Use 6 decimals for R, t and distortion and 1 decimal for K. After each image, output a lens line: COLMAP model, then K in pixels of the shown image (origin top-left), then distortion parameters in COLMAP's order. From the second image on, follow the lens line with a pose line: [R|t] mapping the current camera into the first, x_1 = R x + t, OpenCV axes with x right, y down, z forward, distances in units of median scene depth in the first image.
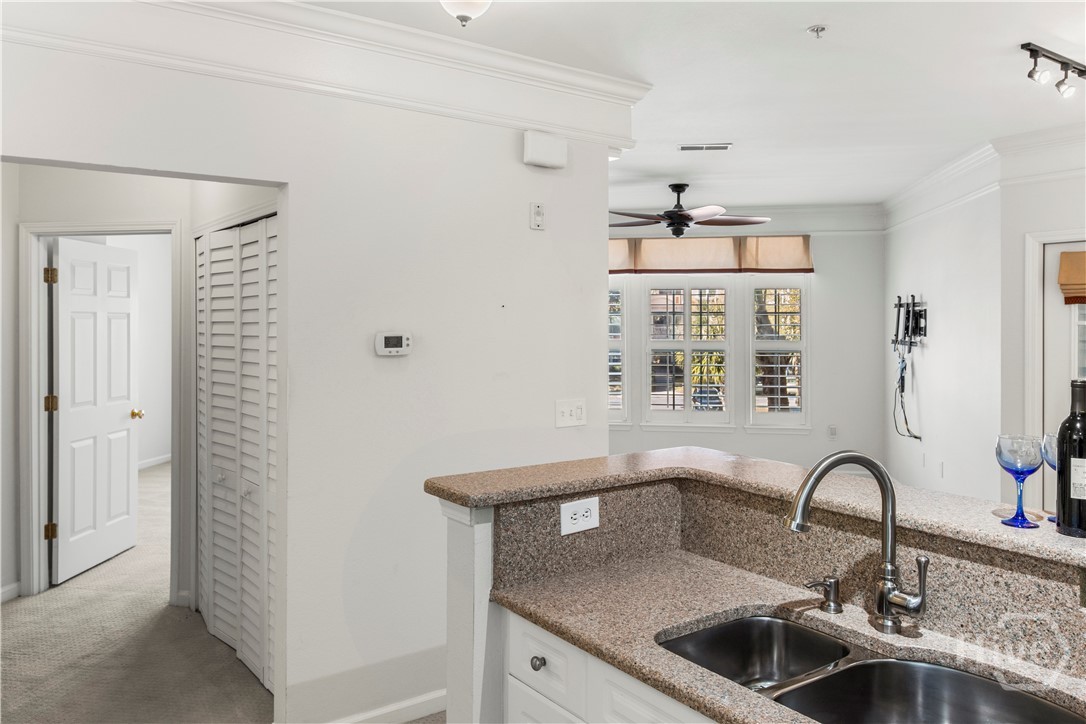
lens RADIAL K [[823.1, 0, 531.5], [0, 823.1, 278.9], [0, 0, 1]] dist [0.017437, -0.001207]
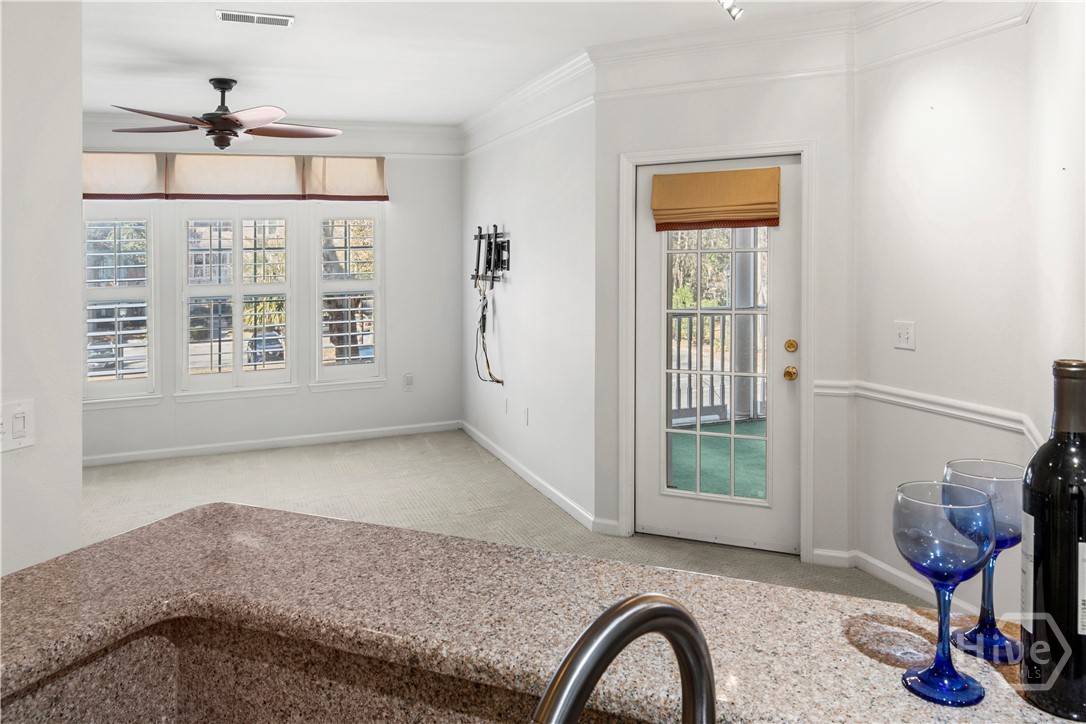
lens RADIAL K [[840.6, 0, 539.3], [0, 840.6, 232.3], [0, 0, 1]] dist [-0.004456, -0.001195]
pose [[0.866203, -0.004672, 0.499670, 0.040699], [-0.004778, 0.999833, 0.017631, 0.010404], [-0.499669, -0.017659, 0.866037, 0.169009]]
